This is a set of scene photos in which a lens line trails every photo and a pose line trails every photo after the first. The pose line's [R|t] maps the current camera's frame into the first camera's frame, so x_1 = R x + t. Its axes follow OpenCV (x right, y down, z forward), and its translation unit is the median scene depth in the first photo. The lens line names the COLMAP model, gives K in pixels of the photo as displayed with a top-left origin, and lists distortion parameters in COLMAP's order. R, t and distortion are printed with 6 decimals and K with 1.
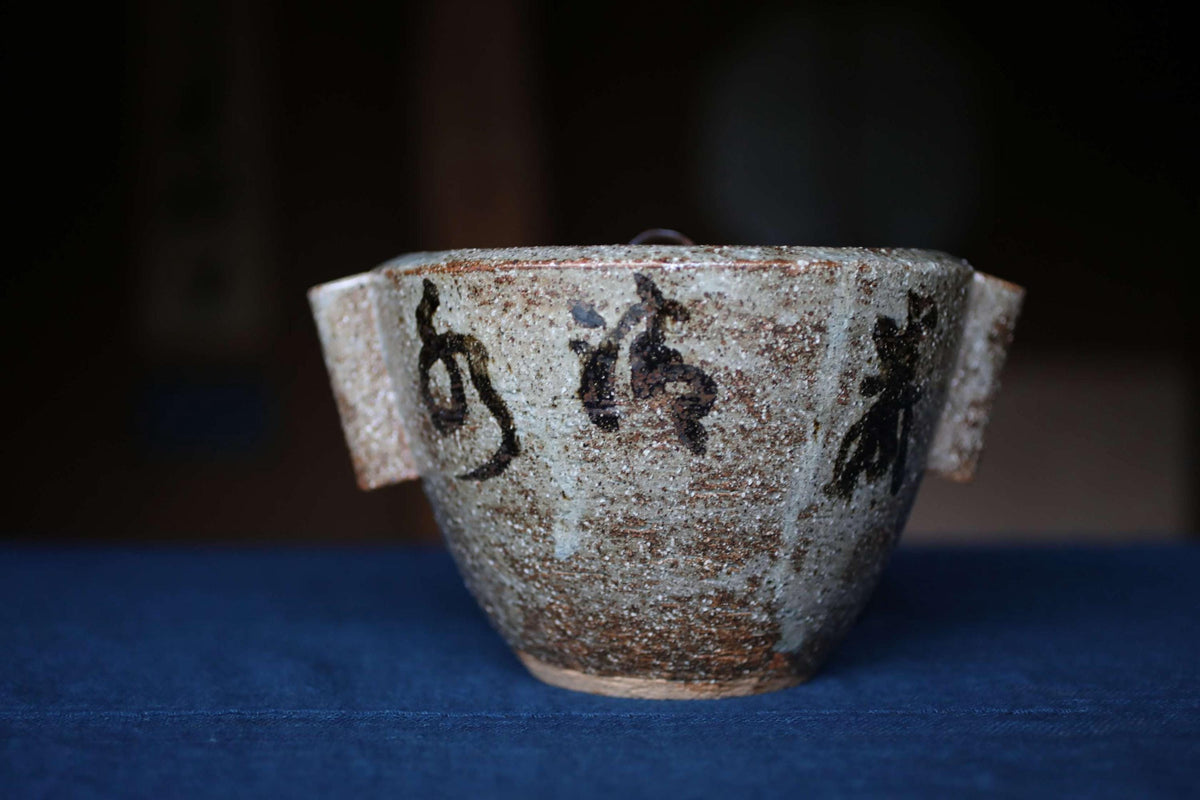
lens RADIAL K [[1893.1, 0, 600.0], [0, 1893.1, 400.0], [0, 0, 1]] dist [-0.022433, 0.020049]
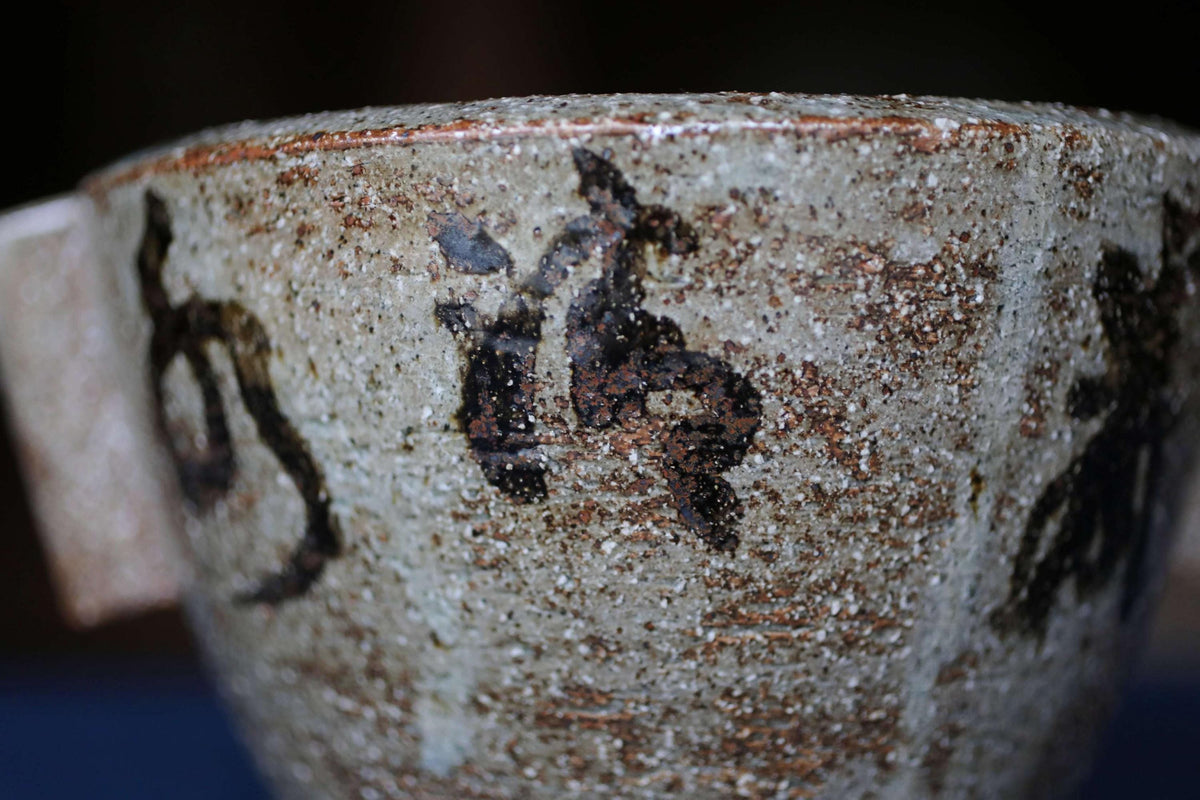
lens RADIAL K [[1983.9, 0, 600.0], [0, 1983.9, 400.0], [0, 0, 1]] dist [-0.023690, 0.209987]
pose [[0.999874, -0.013746, -0.007886, 0.026434], [0.013469, 0.999324, -0.034212, 0.008501], [0.008351, 0.034102, 0.999383, 0.513784]]
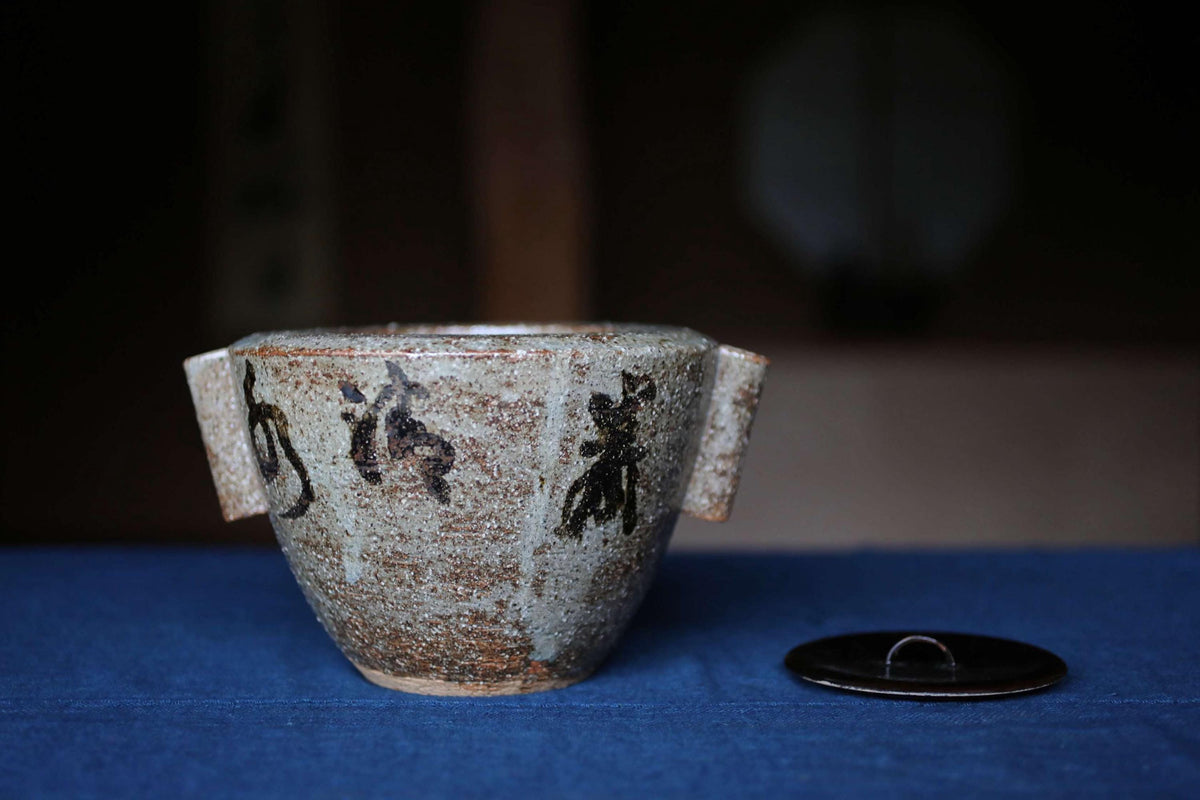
lens RADIAL K [[1893.1, 0, 600.0], [0, 1893.1, 400.0], [0, 0, 1]] dist [-0.022433, 0.020049]
pose [[0.992241, 0.005934, -0.124190, 0.306033], [-0.004103, 0.999879, 0.014993, -0.058289], [0.124264, -0.014367, 0.992145, -0.227481]]
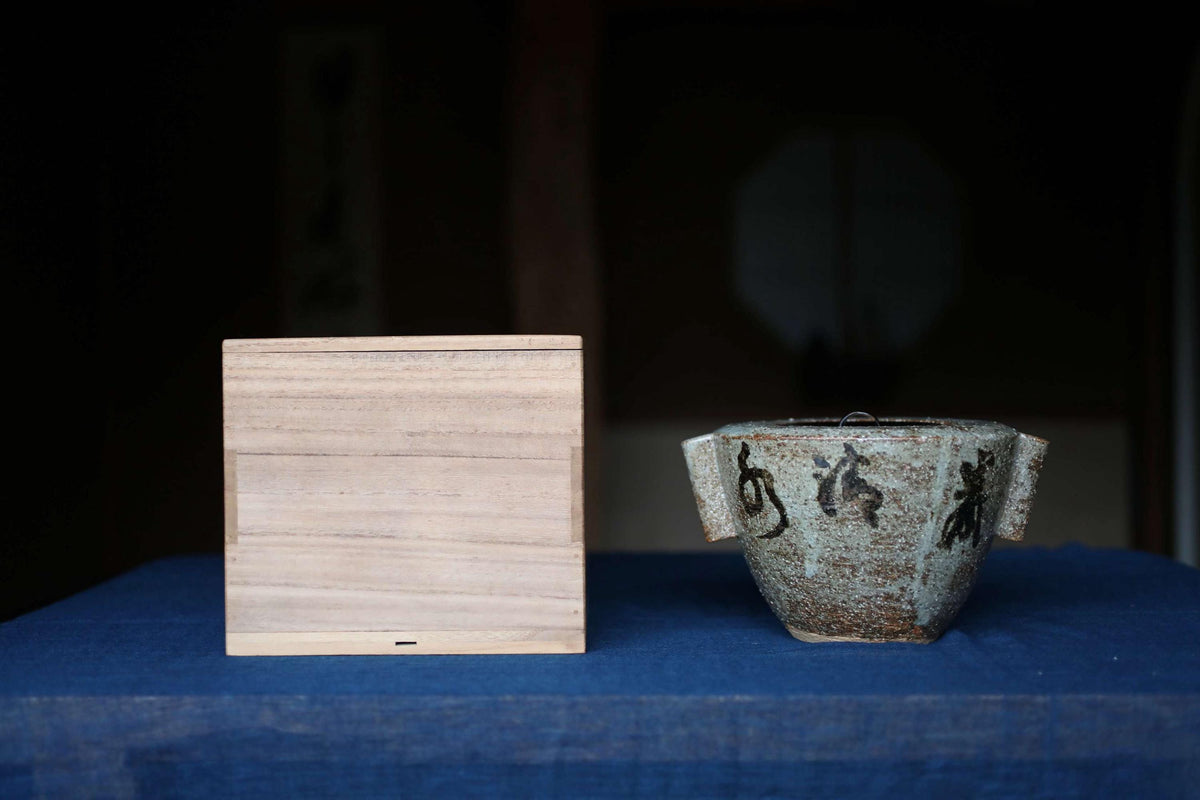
lens RADIAL K [[1804.4, 0, 600.0], [0, 1804.4, 400.0], [0, 0, 1]] dist [-0.000291, -0.035775]
pose [[0.992007, -0.000193, -0.126185, 0.002303], [-0.002934, 0.999693, -0.024594, -0.062152], [0.126151, 0.024768, 0.991702, -1.016809]]
